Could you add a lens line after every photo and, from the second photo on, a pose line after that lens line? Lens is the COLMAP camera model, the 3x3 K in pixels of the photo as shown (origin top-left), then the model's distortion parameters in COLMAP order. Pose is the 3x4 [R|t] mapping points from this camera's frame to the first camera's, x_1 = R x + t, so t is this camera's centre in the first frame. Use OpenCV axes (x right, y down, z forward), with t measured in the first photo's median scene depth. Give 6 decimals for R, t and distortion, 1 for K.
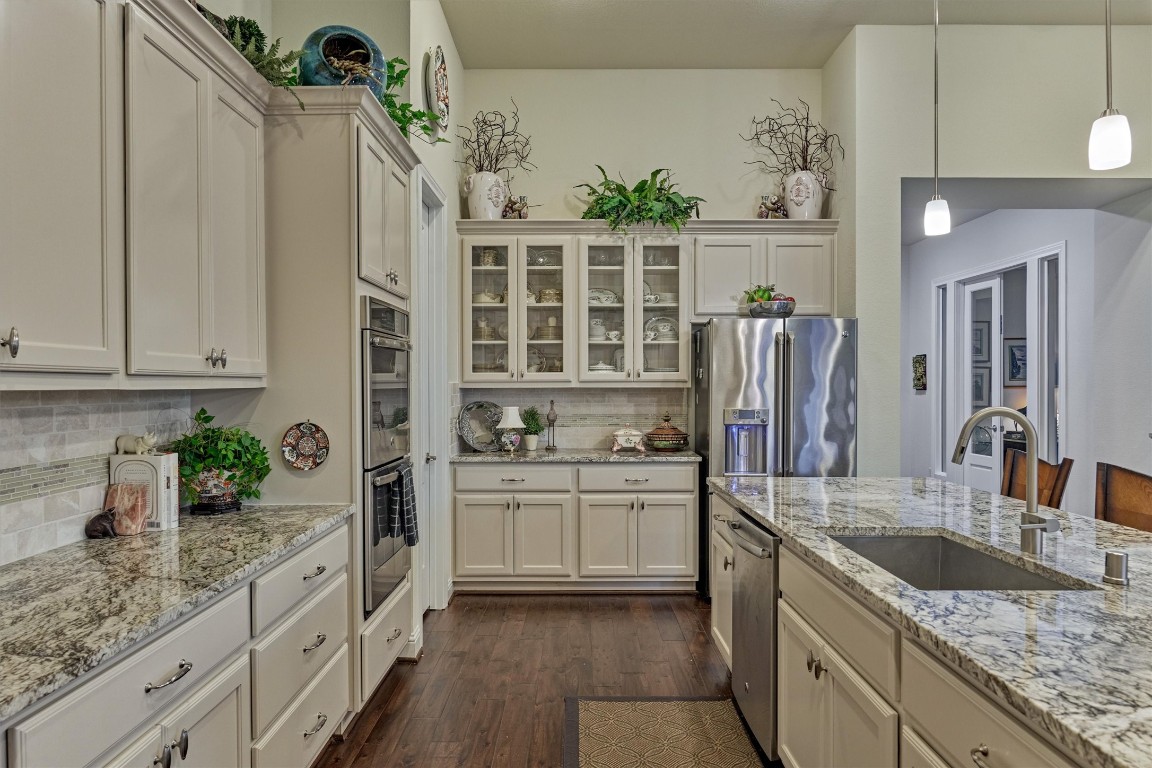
lens RADIAL K [[732.9, 0, 576.0], [0, 732.9, 384.0], [0, 0, 1]] dist [0.000617, 0.000211]
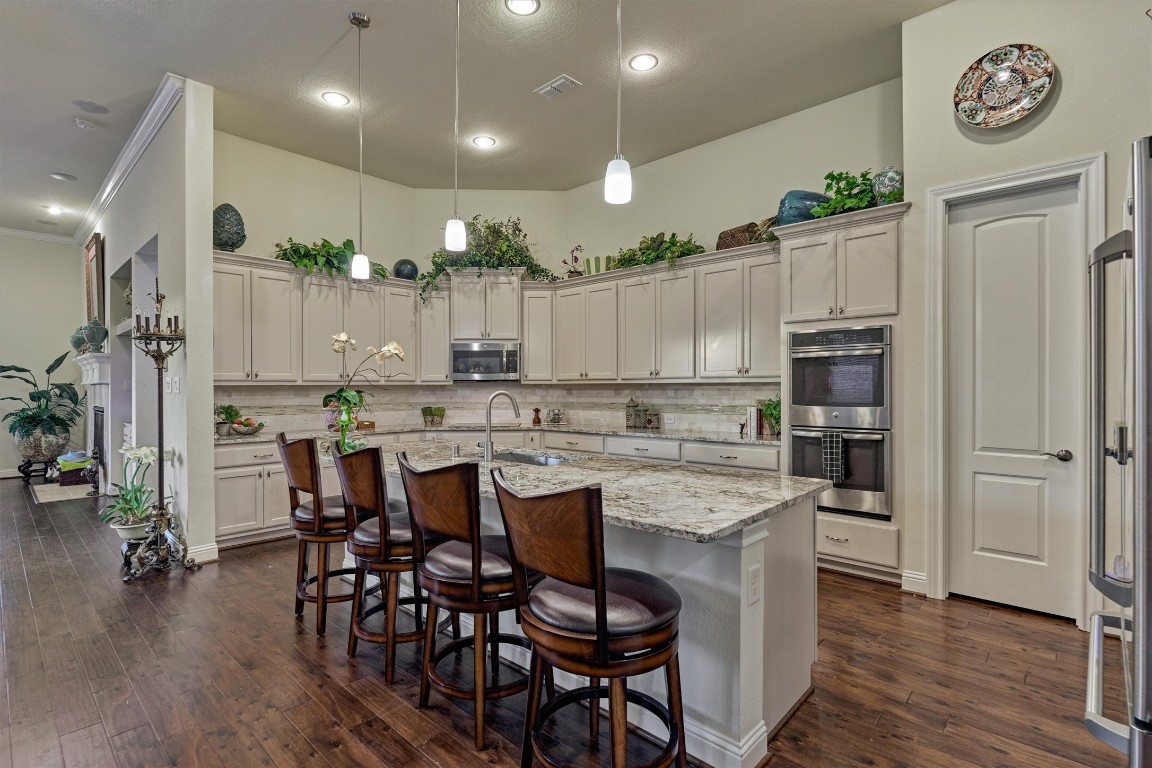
lens RADIAL K [[536.9, 0, 582.3], [0, 536.9, 384.8], [0, 0, 1]] dist [-0.001288, -0.000157]
pose [[-0.668215, 0.011946, -0.743872, 0.844132], [0.013879, 0.999897, 0.003591, -0.000235], [0.743839, -0.007925, -0.668312, 1.189208]]
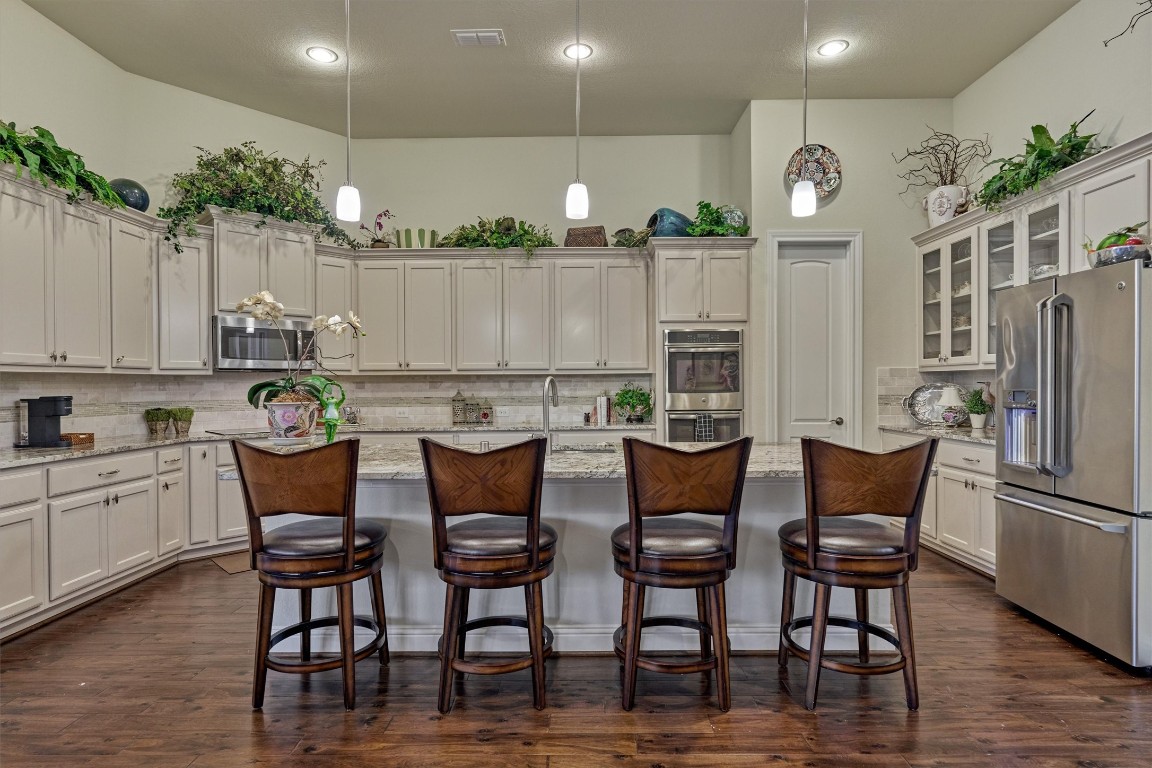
lens RADIAL K [[584.7, 0, 576.0], [0, 584.7, 384.0], [0, 0, 1]] dist [-0.003188, -0.000123]
pose [[-0.010520, 0.012419, -0.999868, 1.121693], [0.009056, 0.999883, 0.012324, 0.010497], [0.999904, -0.008925, -0.010631, 0.594267]]
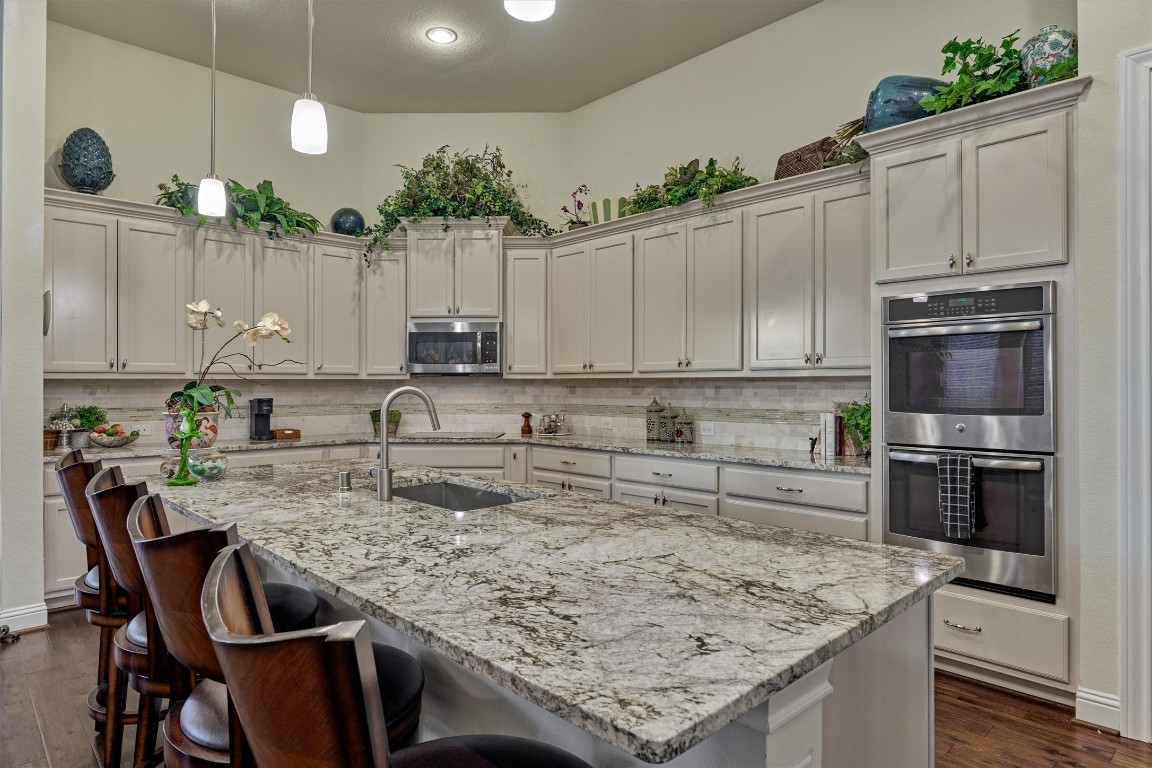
lens RADIAL K [[656.5, 0, 582.2], [0, 656.5, 378.1], [0, 0, 1]] dist [-0.002899, 0.001804]
pose [[-0.717782, 0.005572, -0.696245, 0.632231], [0.011054, 0.999933, -0.003393, 0.005656], [0.696180, -0.010131, -0.717796, 1.113558]]
